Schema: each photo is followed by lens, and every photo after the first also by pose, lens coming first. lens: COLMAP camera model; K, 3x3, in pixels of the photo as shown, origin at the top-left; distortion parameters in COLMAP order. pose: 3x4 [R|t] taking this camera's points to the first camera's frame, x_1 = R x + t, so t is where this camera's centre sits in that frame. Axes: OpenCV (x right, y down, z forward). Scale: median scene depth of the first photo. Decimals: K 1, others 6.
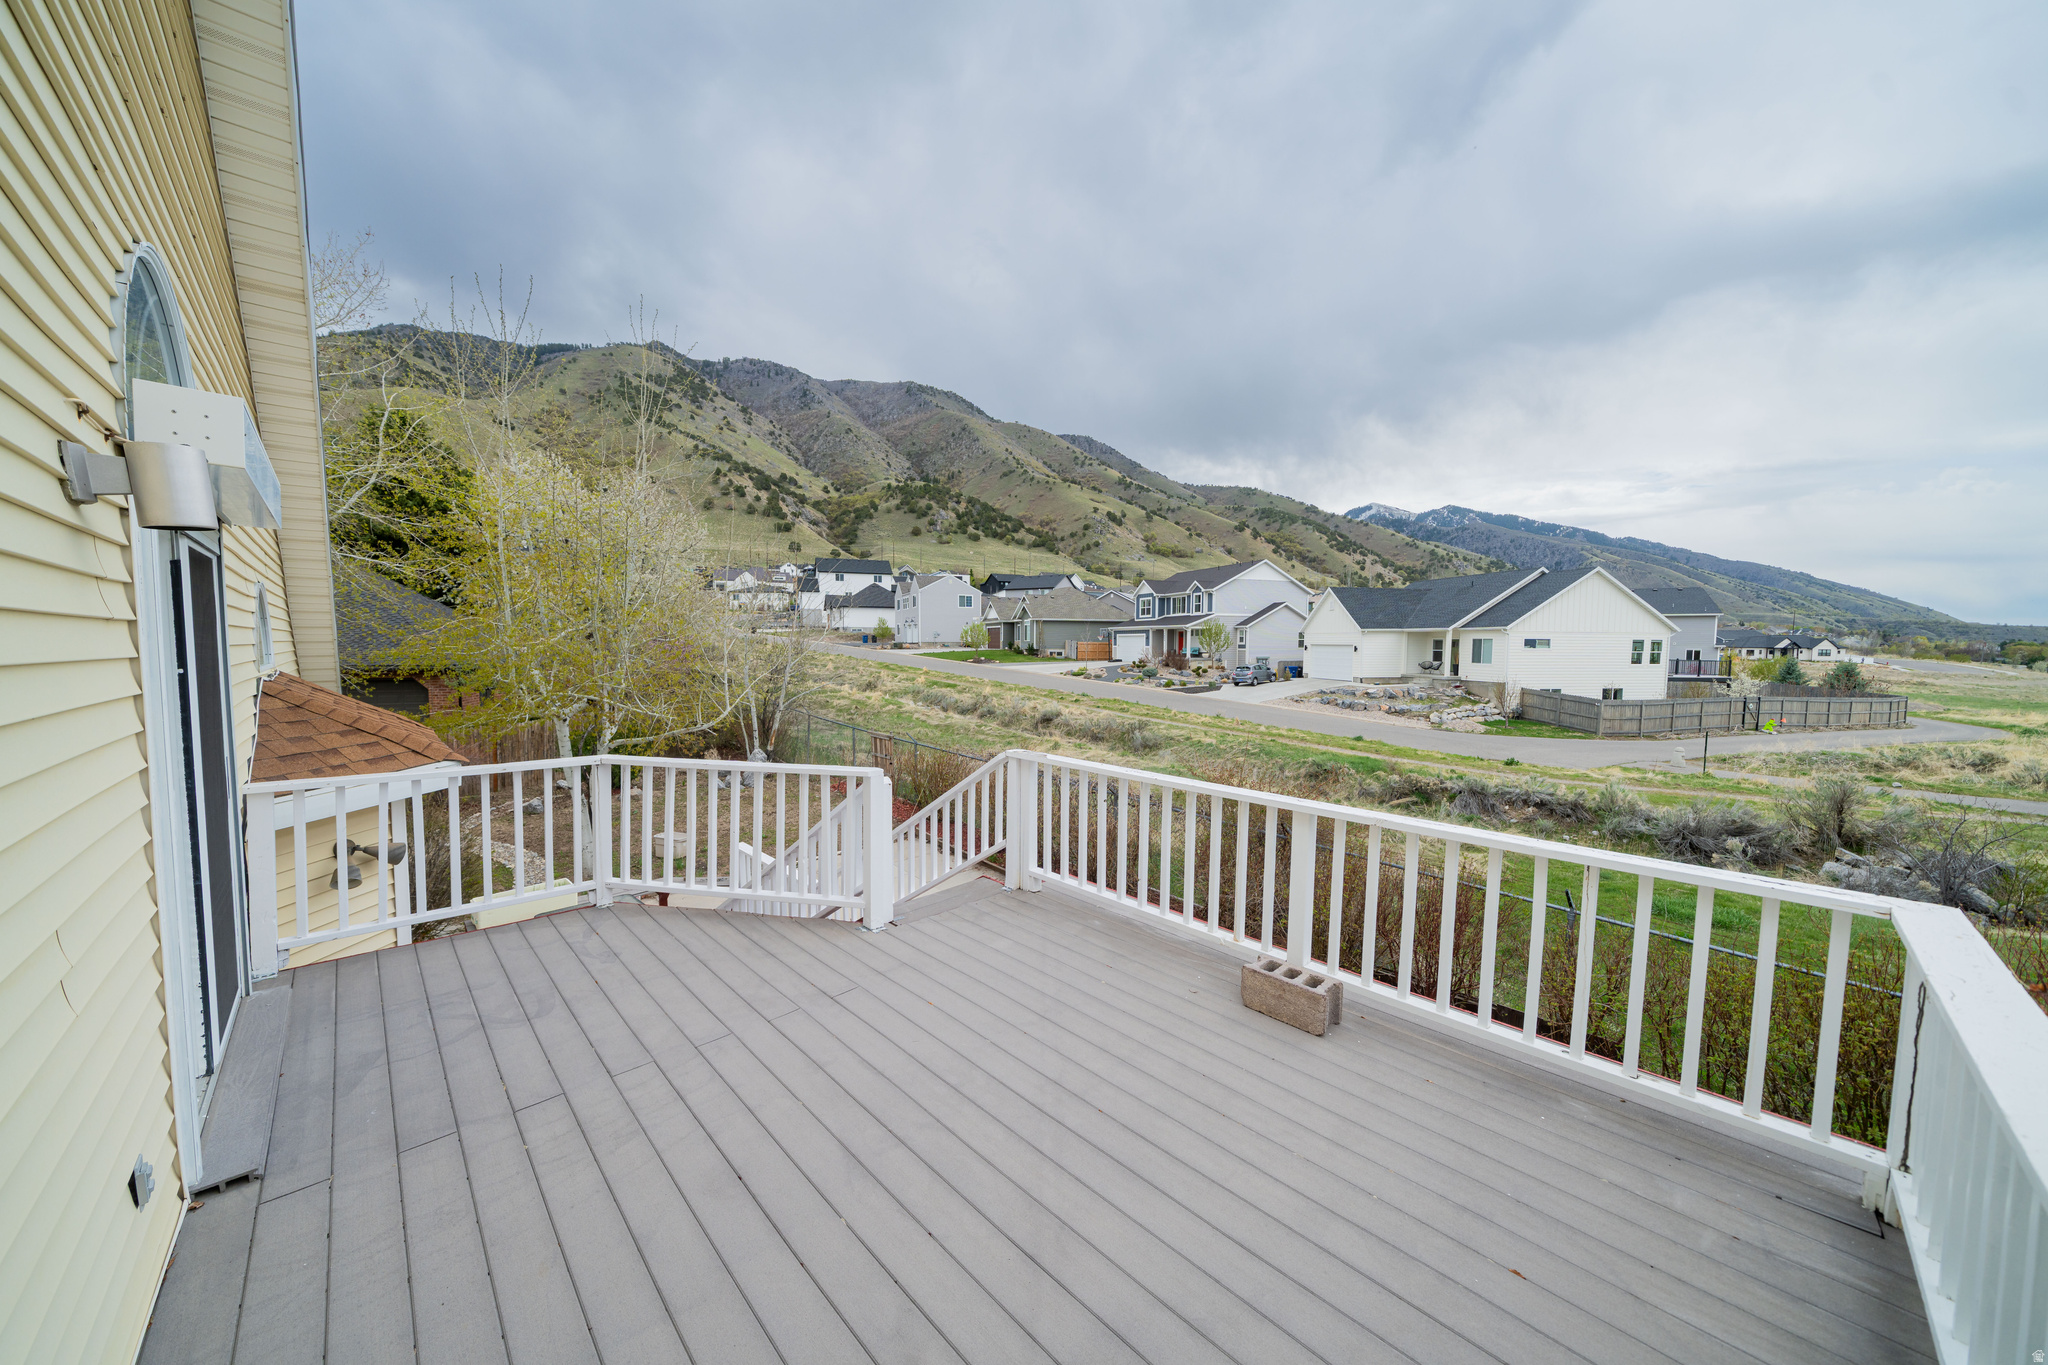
lens RADIAL K [[699.3, 0, 1018.6], [0, 699.3, 689.8], [0, 0, 1]] dist [-0.003825, -0.000135]
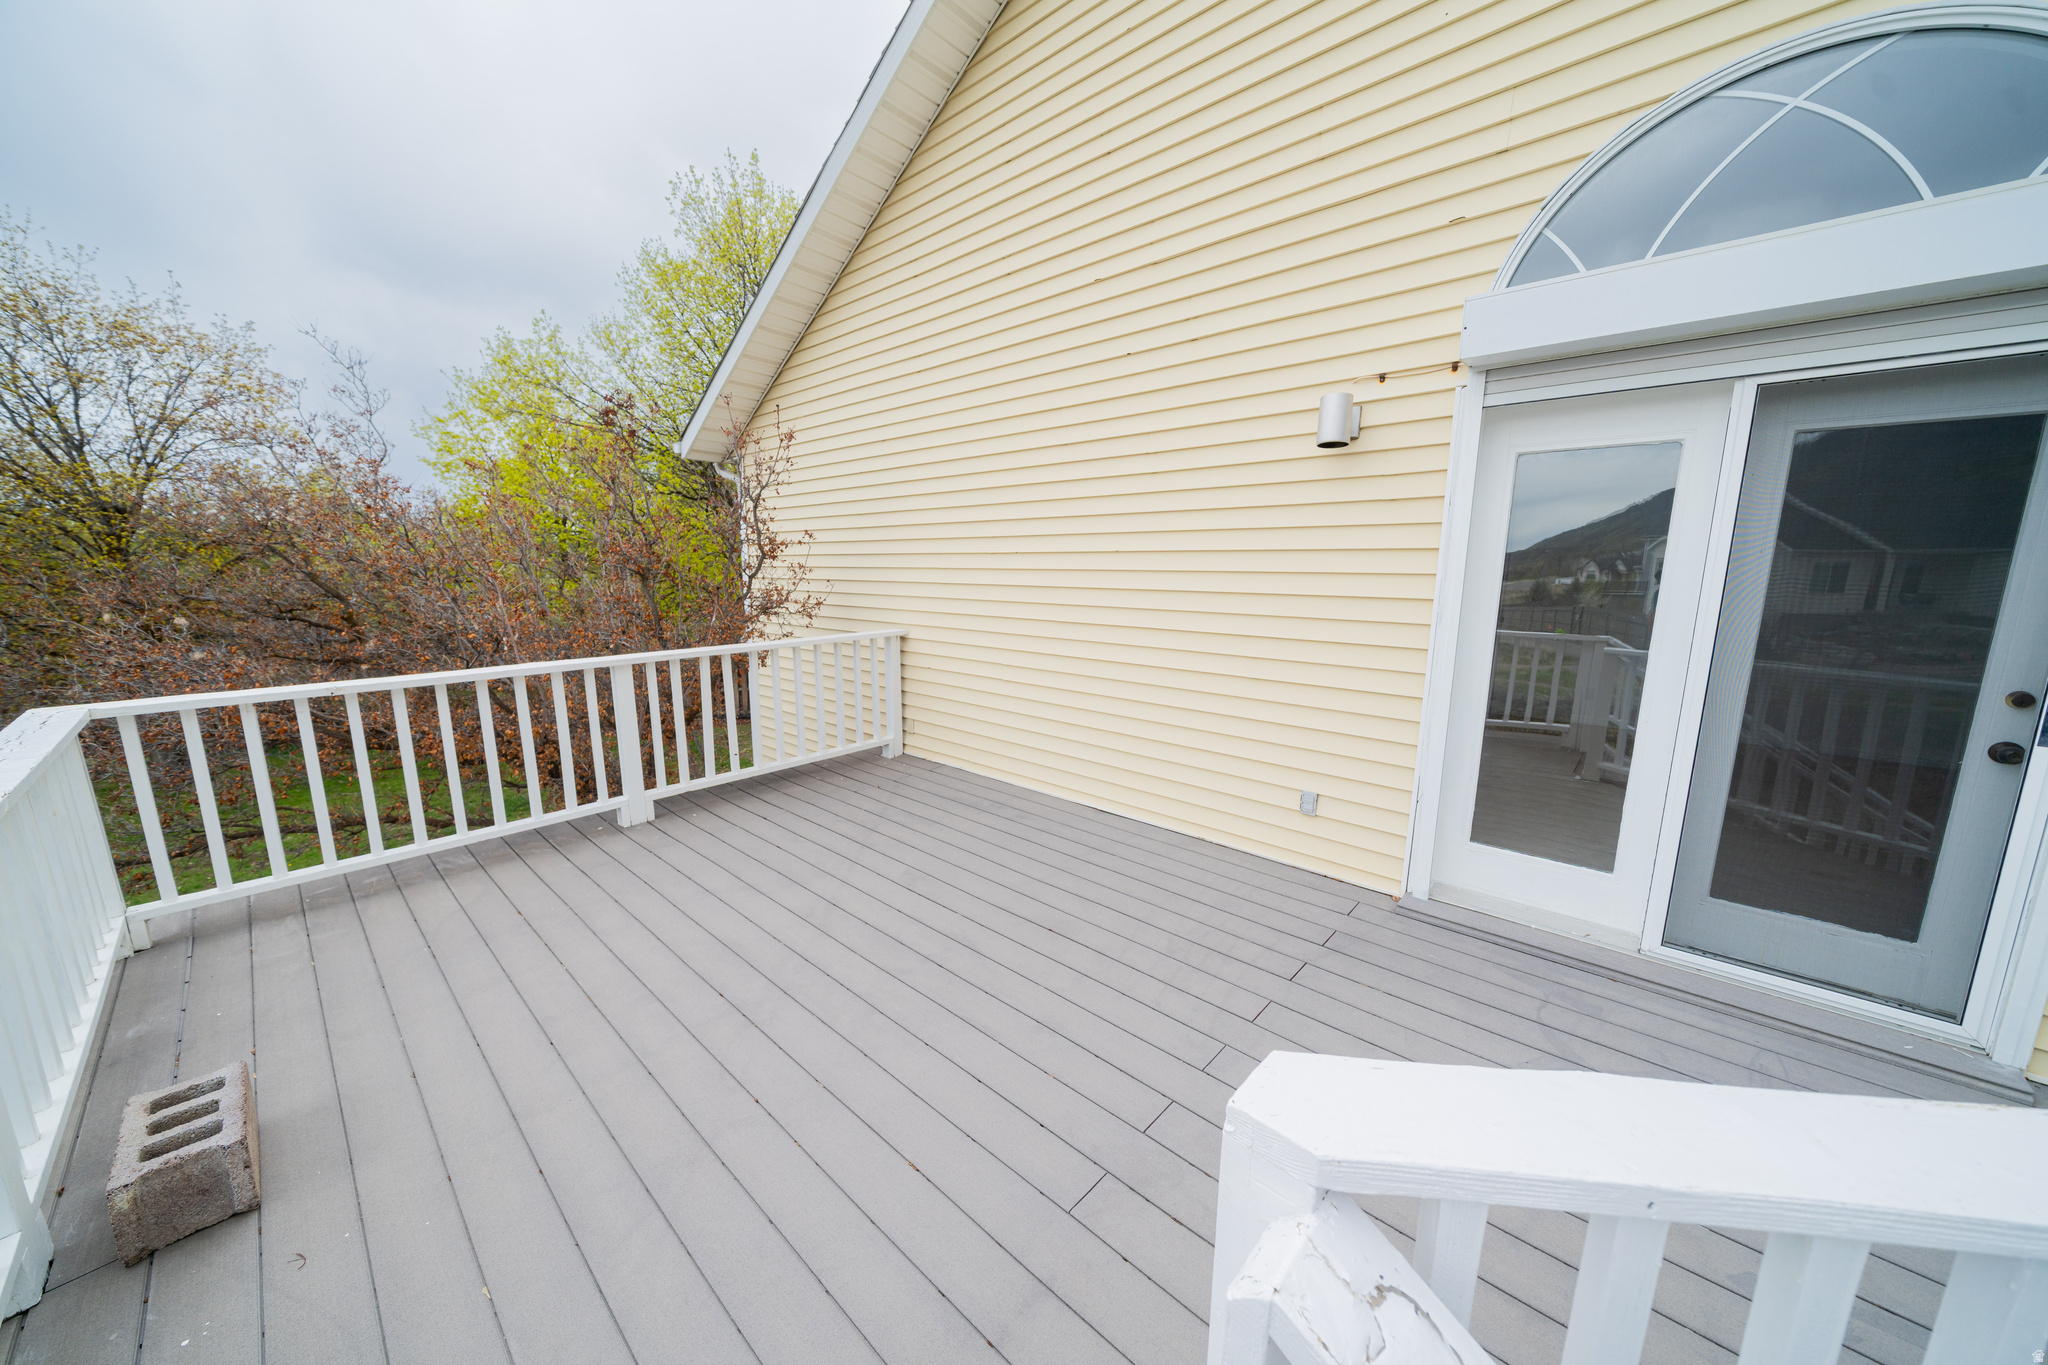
lens RADIAL K [[699.3, 0, 1018.6], [0, 699.3, 689.8], [0, 0, 1]] dist [-0.003825, -0.000135]
pose [[-0.997538, -0.000811, -0.070127, -0.014947], [-0.017509, 0.971149, 0.237832, -0.001929], [0.067910, 0.238474, -0.968772, 0.125863]]
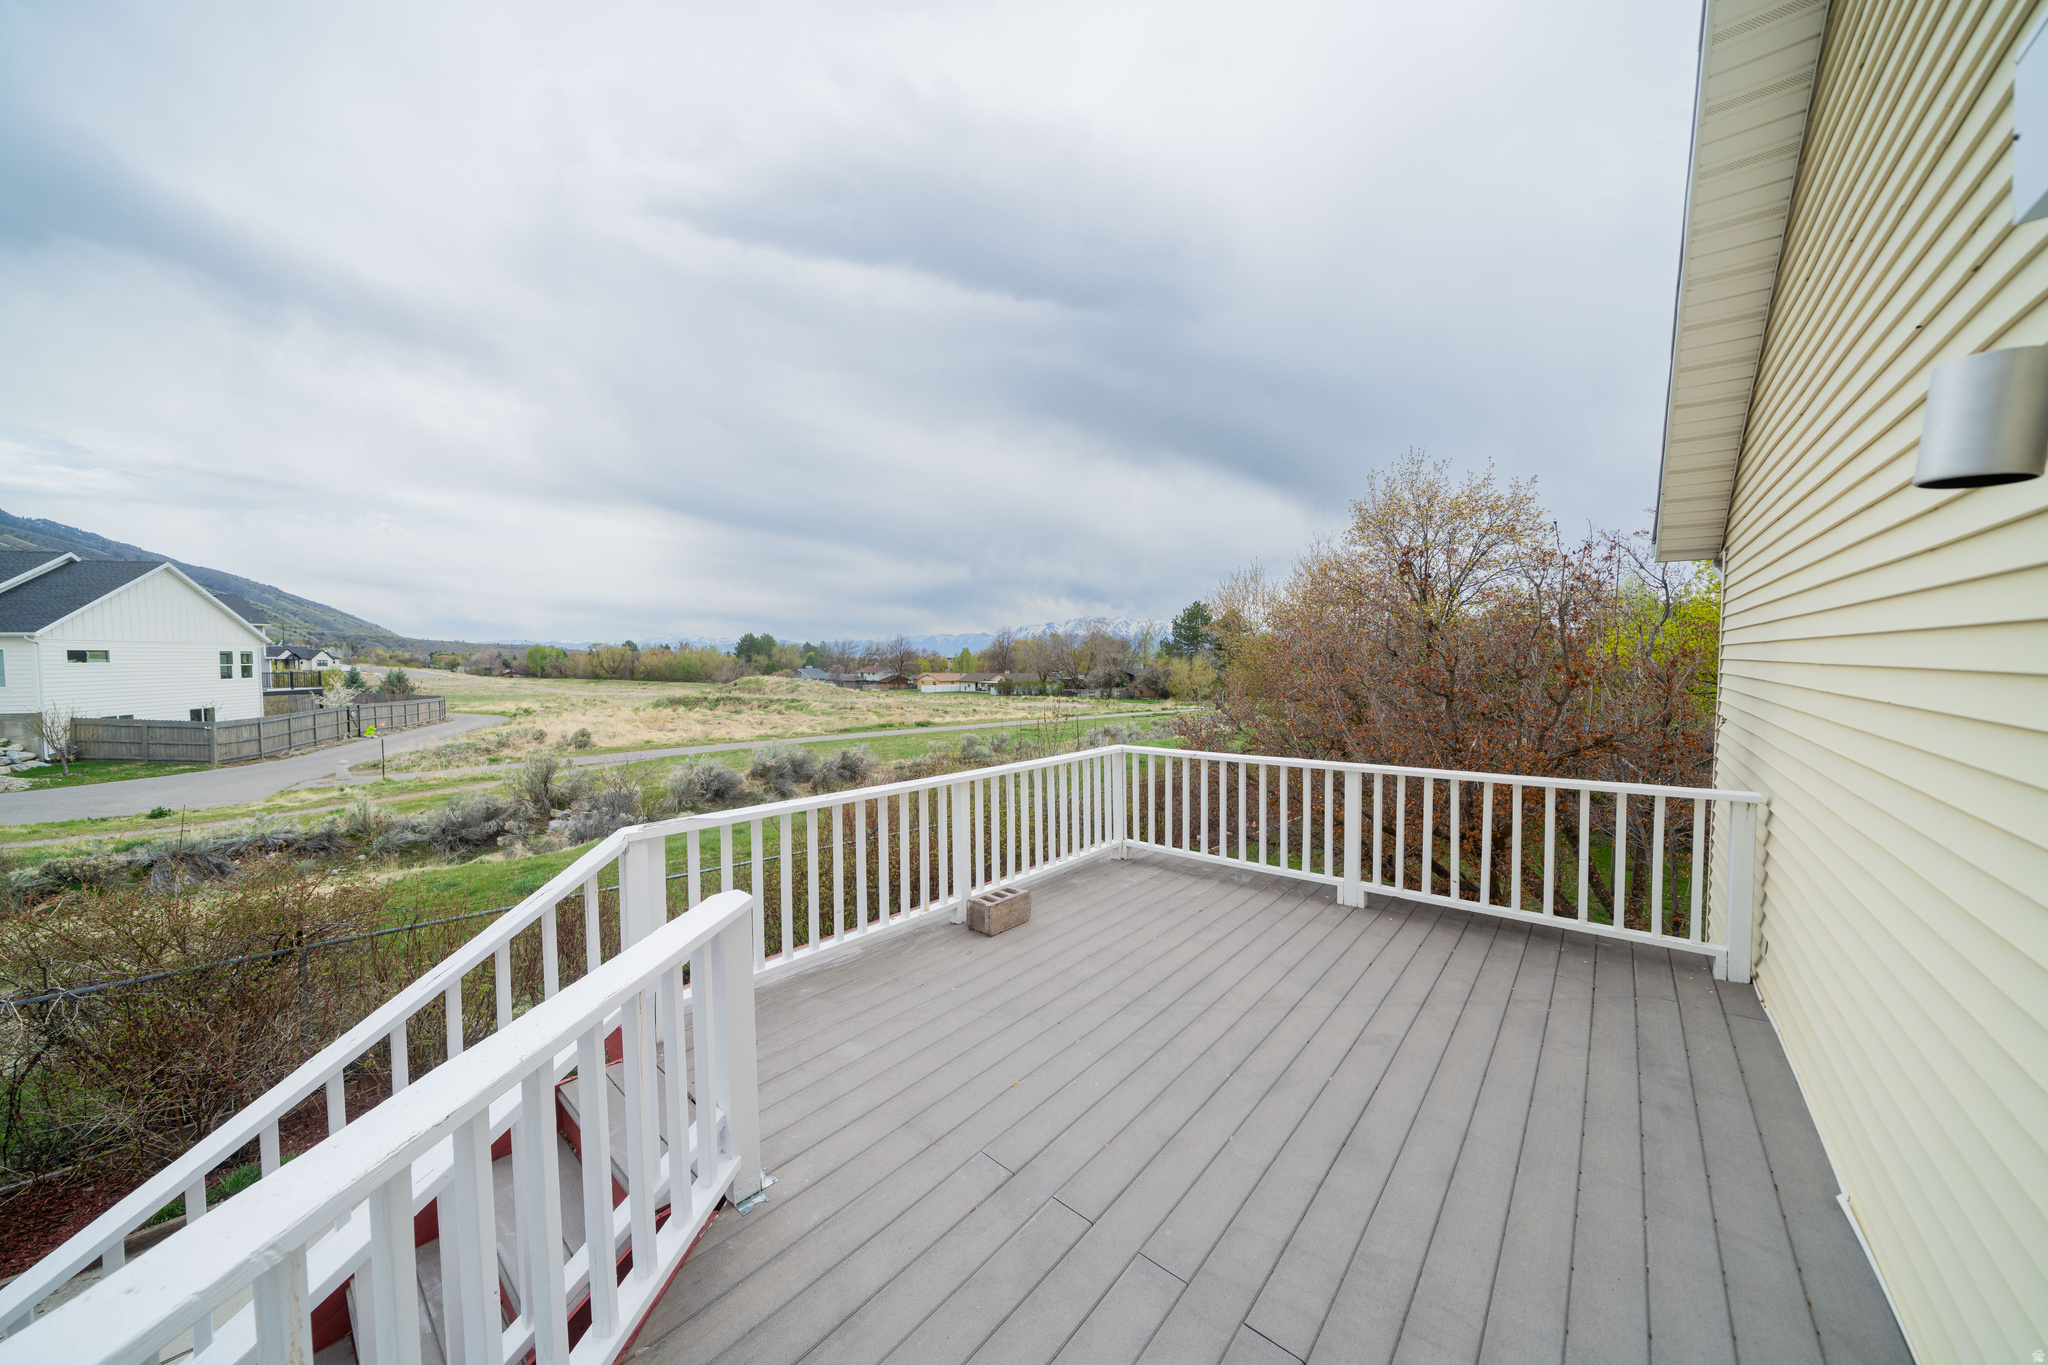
lens RADIAL K [[699.3, 0, 1018.6], [0, 699.3, 689.8], [0, 0, 1]] dist [-0.003825, -0.000135]
pose [[-0.093864, -0.053993, 0.994120, -0.082581], [0.070176, 0.995686, 0.060704, -0.006505], [-0.993109, 0.075462, -0.089670, 0.091466]]
